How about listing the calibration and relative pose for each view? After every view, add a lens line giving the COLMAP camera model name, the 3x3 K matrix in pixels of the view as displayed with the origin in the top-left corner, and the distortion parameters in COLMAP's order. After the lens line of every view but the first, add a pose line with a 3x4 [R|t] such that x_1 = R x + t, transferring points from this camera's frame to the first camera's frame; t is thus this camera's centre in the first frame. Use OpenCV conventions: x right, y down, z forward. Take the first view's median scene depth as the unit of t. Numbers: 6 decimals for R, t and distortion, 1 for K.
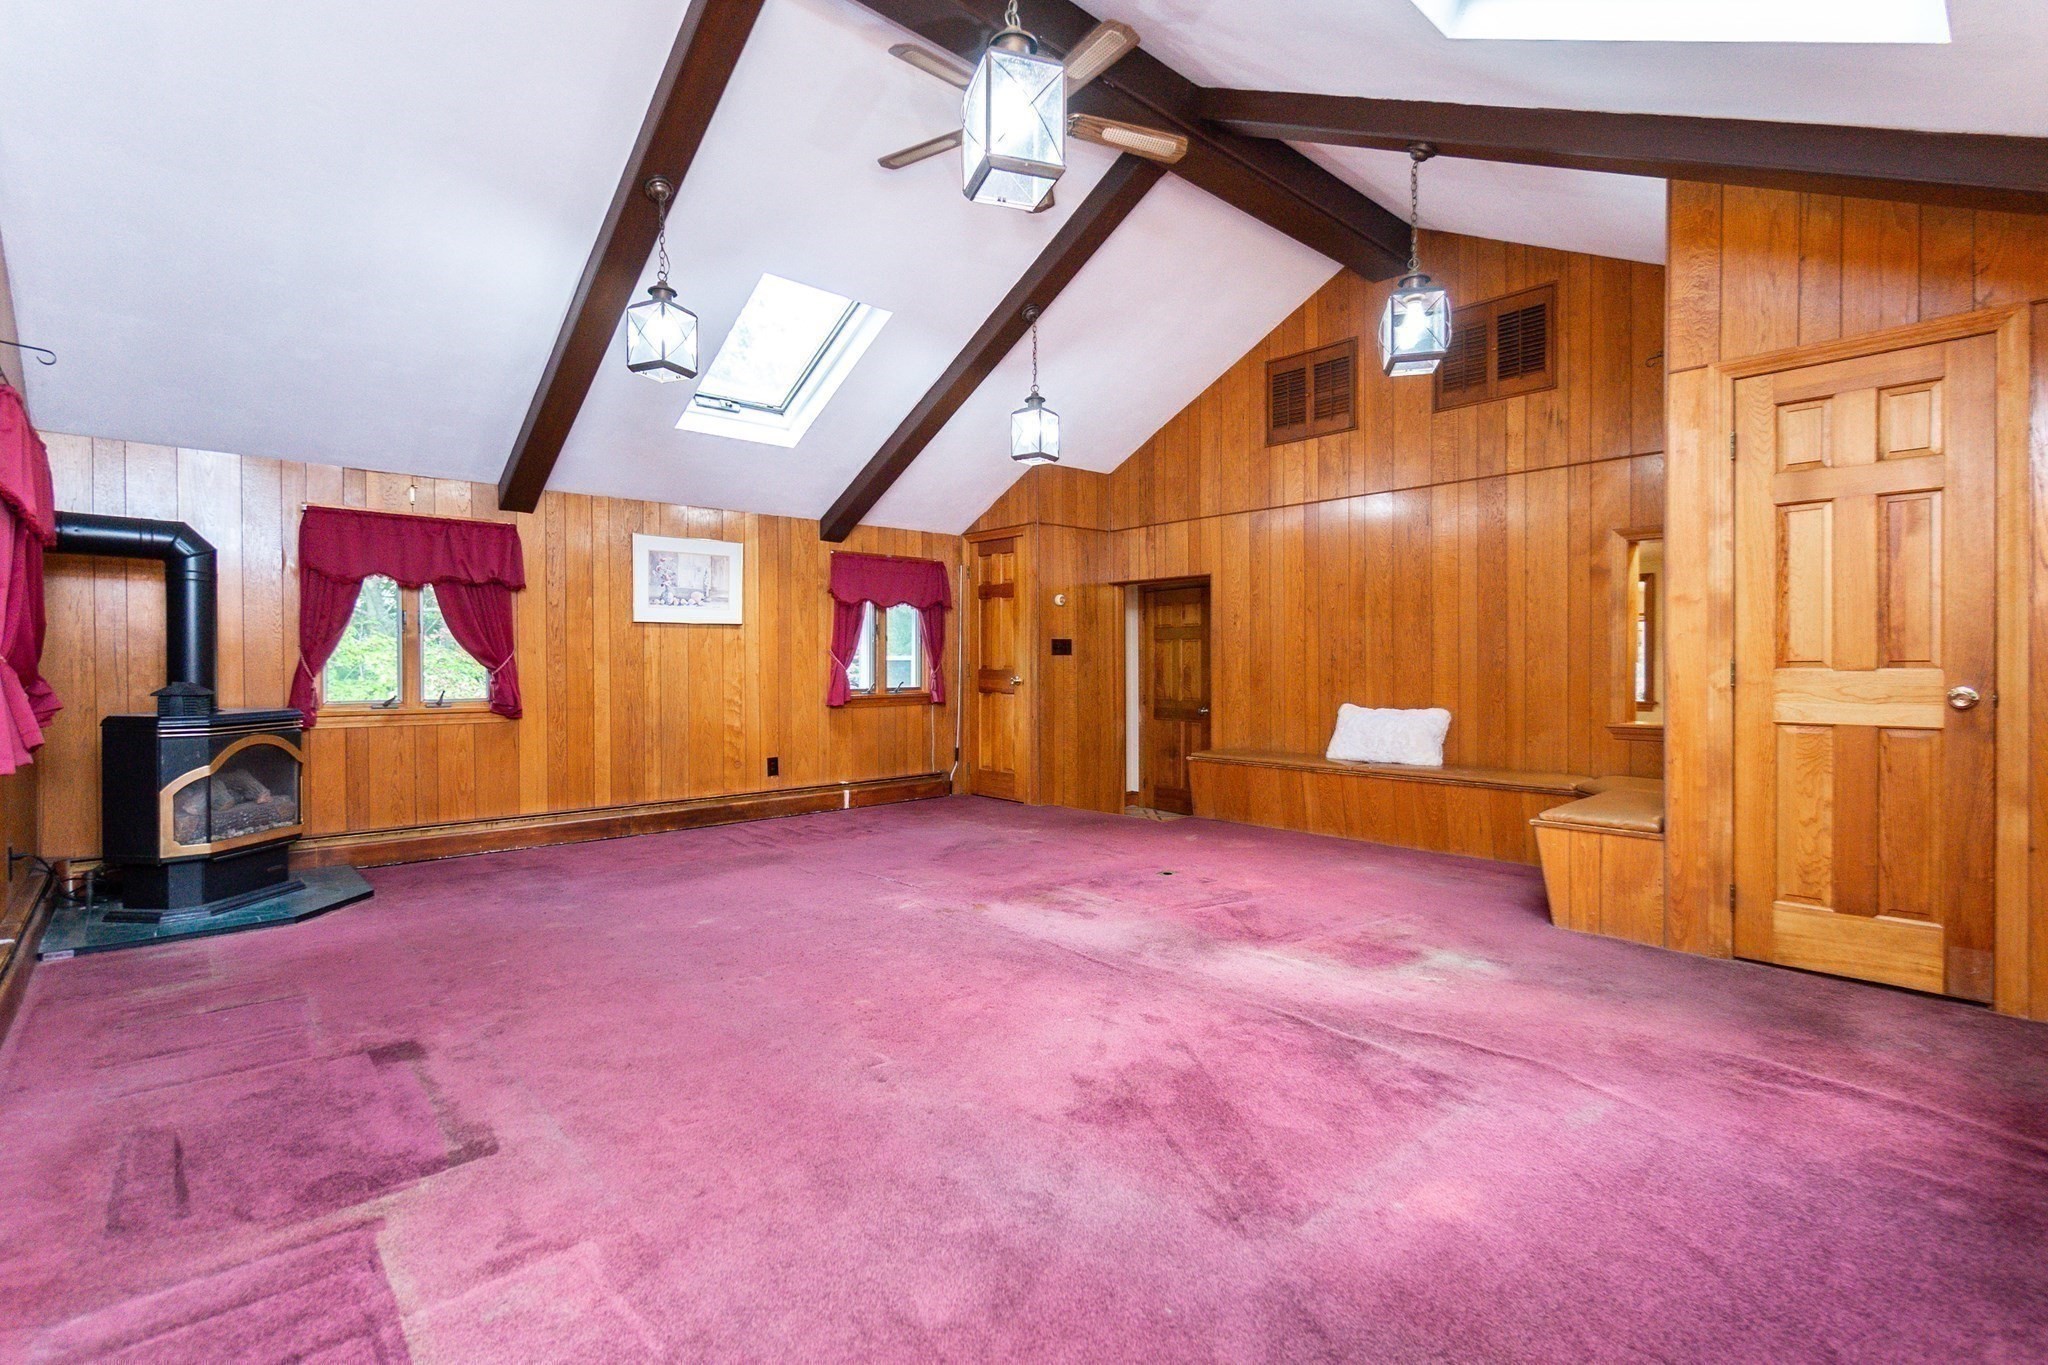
lens RADIAL K [[916.8, 0, 1028.8], [0, 916.8, 670.7], [0, 0, 1]] dist [-0.002283, -0.000674]
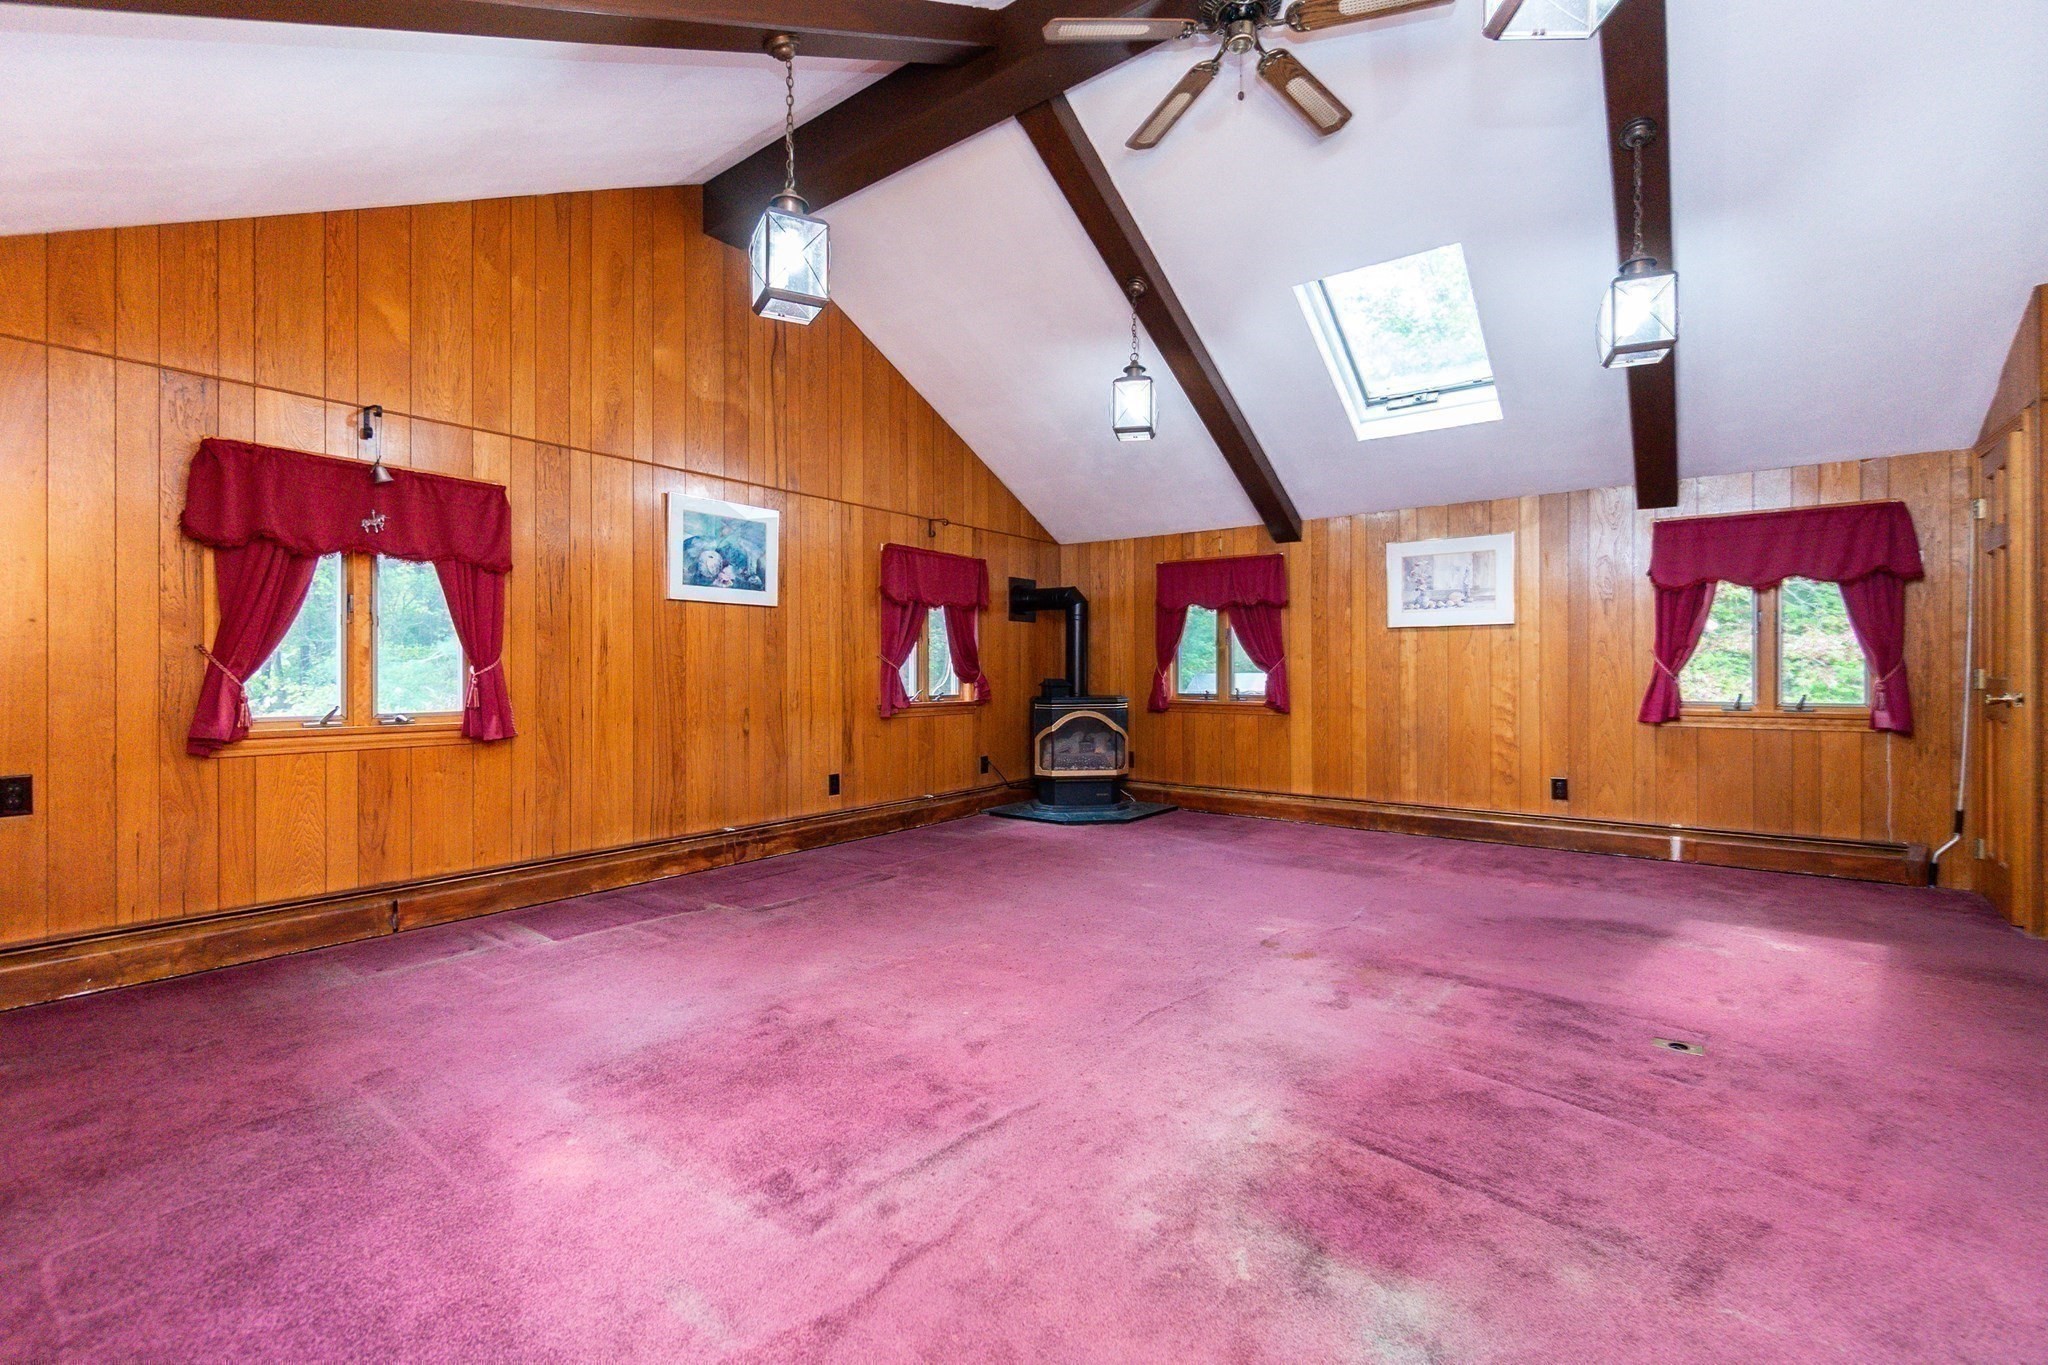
lens RADIAL K [[882.5, 0, 1028.4], [0, 882.5, 668.7], [0, 0, 1]] dist [0.000308, 0.000019]
pose [[0.186170, 0.002425, -0.982515, 0.474638], [-0.005492, 0.999984, 0.001428, -0.005467], [0.982502, 0.005130, 0.186180, 0.400630]]
